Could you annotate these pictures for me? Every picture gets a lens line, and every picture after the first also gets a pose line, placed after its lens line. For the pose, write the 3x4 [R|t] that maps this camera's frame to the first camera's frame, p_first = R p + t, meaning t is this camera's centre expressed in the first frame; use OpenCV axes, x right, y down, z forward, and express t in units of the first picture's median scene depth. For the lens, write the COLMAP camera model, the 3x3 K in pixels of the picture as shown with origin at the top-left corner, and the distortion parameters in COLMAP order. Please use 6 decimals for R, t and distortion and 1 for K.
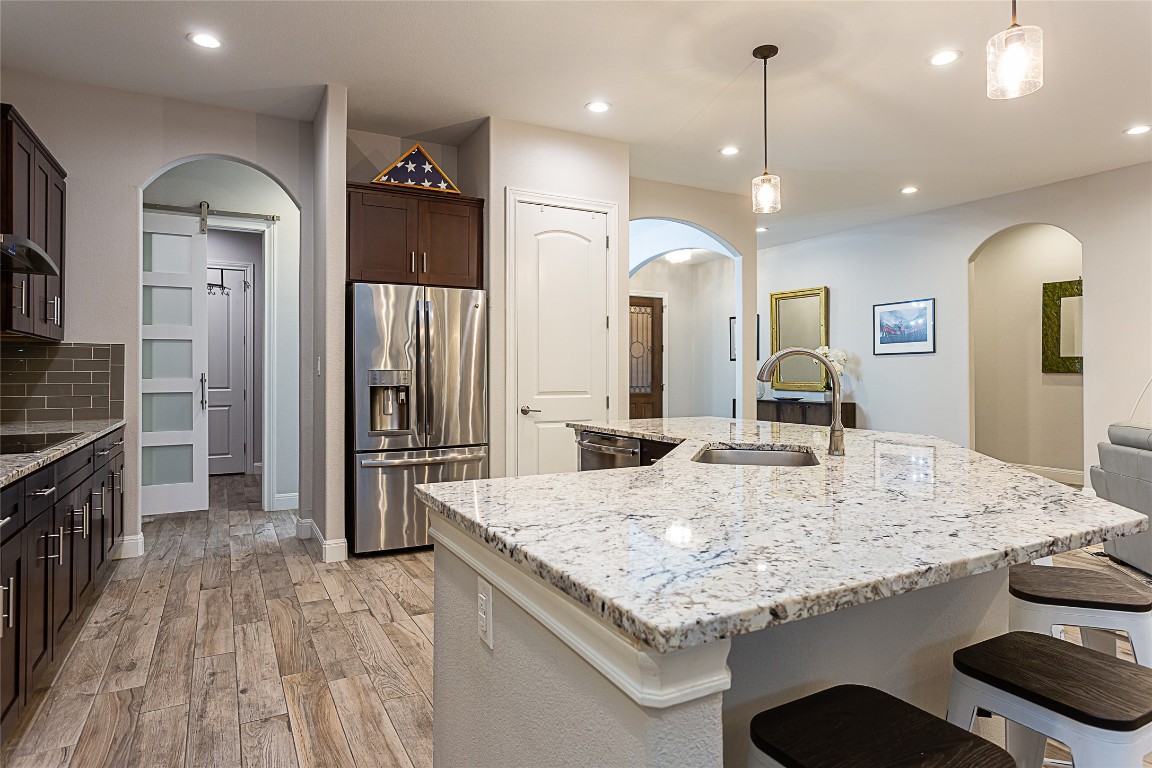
lens RADIAL K [[654.0, 0, 584.2], [0, 654.0, 365.8], [0, 0, 1]] dist [-0.008341, 0.005420]
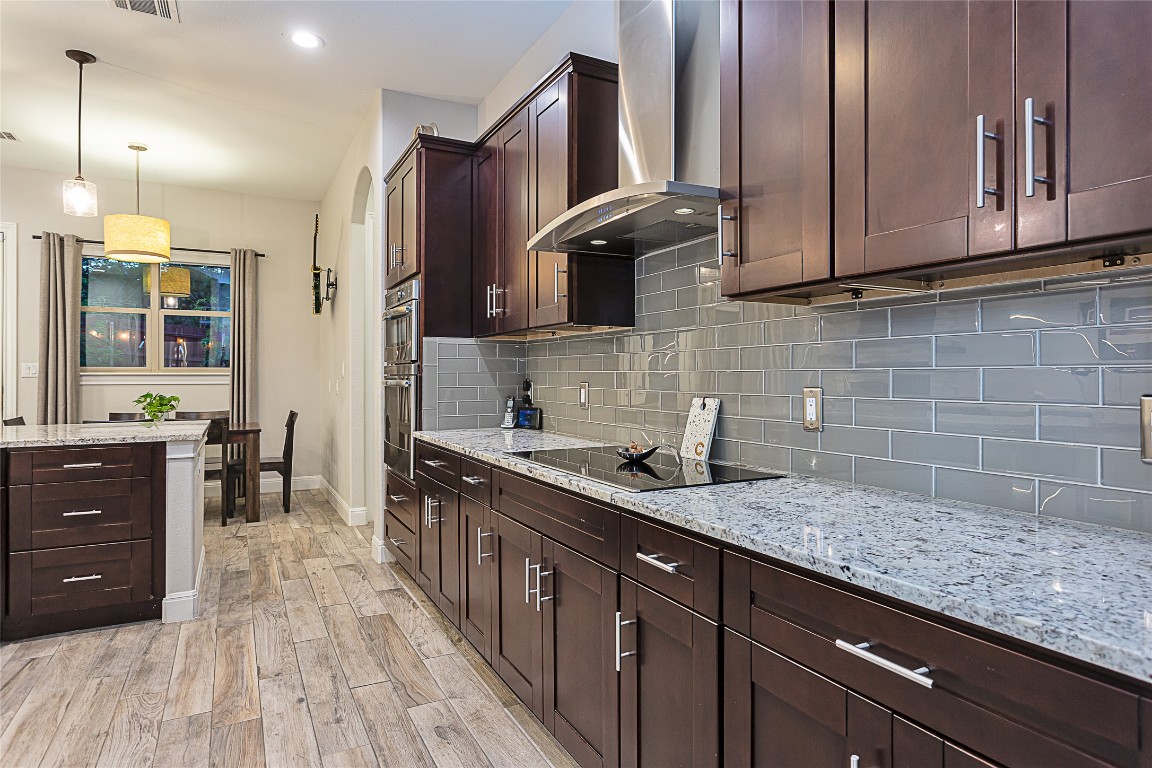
lens RADIAL K [[654.0, 0, 592.6], [0, 654.0, 372.7], [0, 0, 1]] dist [-0.008341, 0.005420]
pose [[-0.999992, 0.001285, 0.003878, -0.738893], [0.001206, 0.999793, -0.020302, 0.019611], [-0.003903, -0.020298, -0.999786, 1.521965]]
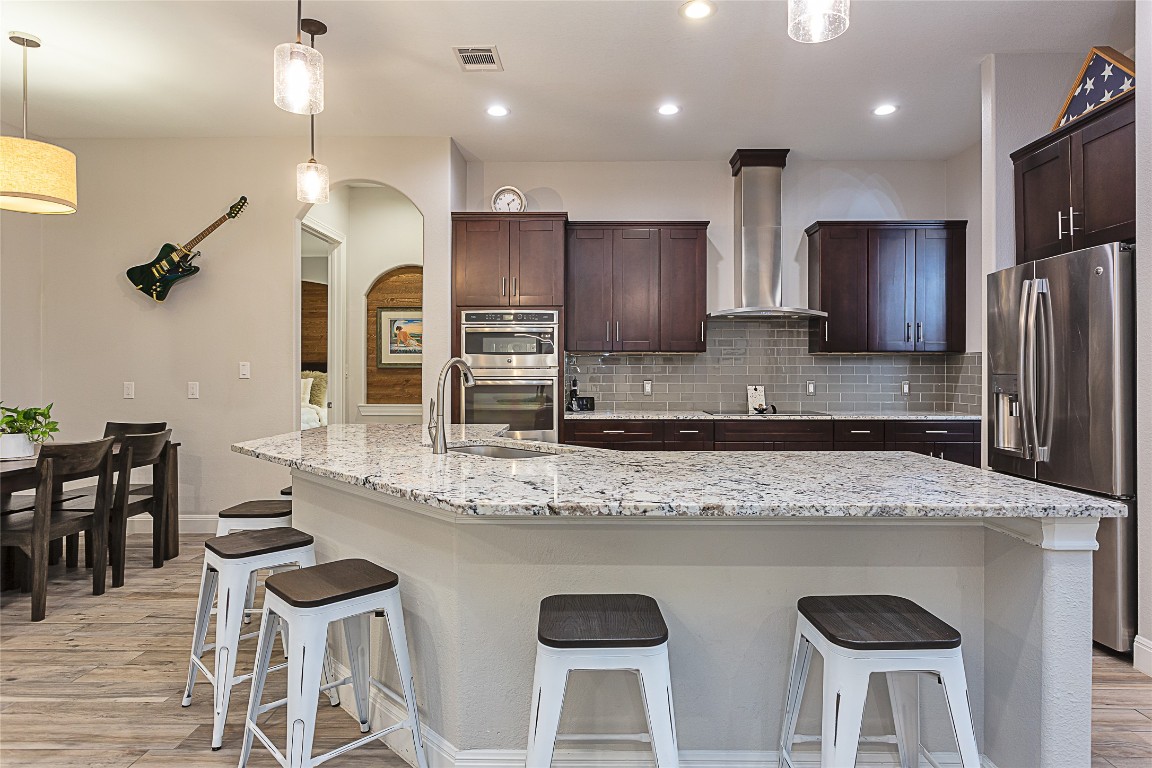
lens RADIAL K [[654.0, 0, 591.3], [0, 654.0, 370.8], [0, 0, 1]] dist [-0.008341, 0.005420]
pose [[-0.489550, -0.002920, -0.871970, 0.890163], [0.013253, 0.999854, -0.010789, 0.004819], [0.871874, -0.016838, -0.489440, 1.273520]]
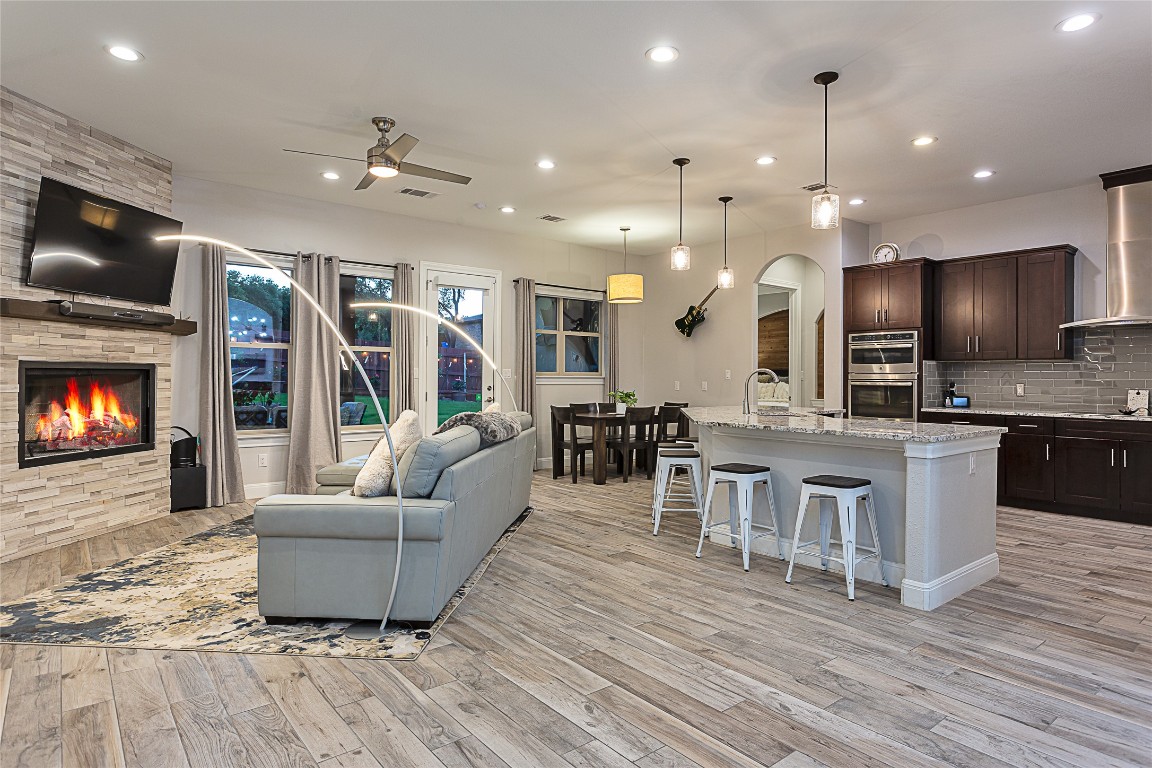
lens RADIAL K [[654.0, 0, 581.9], [0, 654.0, 370.9], [0, 0, 1]] dist [-0.008341, 0.005420]
pose [[-0.983615, -0.005971, -0.180182, 1.008371], [-0.001462, 0.999683, -0.025147, 0.027050], [0.180275, -0.024472, -0.983312, 2.317900]]
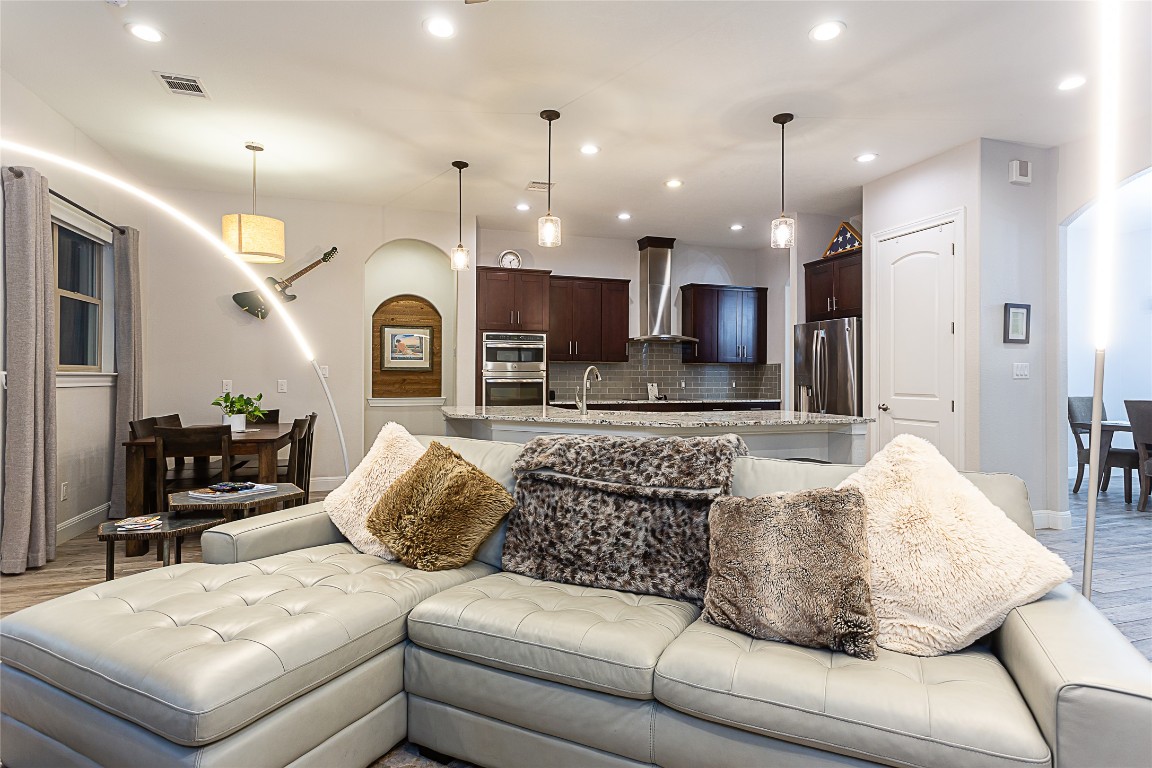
lens RADIAL K [[594.6, 0, 591.3], [0, 594.6, 368.8], [0, 0, 1]] dist [0.009597, -0.000519]
pose [[-0.174353, -0.013684, -0.984588, 1.703065], [0.011878, 0.999801, -0.015999, 0.007856], [0.984612, -0.014485, -0.174156, 0.985493]]
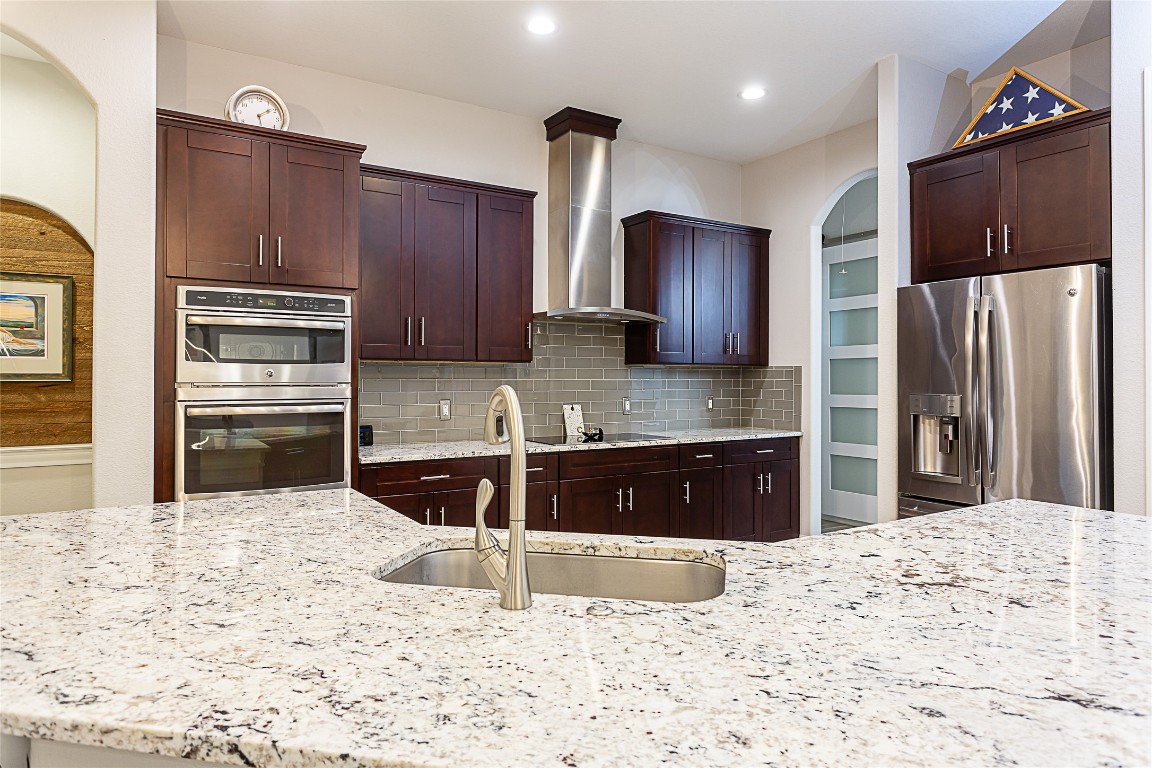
lens RADIAL K [[687.8, 0, 581.7], [0, 687.8, 376.0], [0, 0, 1]] dist [-0.012286, 0.005938]
pose [[0.065487, -0.000506, -0.997853, 0.640636], [0.013915, 0.999903, 0.000406, -0.029497], [0.997756, -0.013912, 0.065488, 0.720825]]
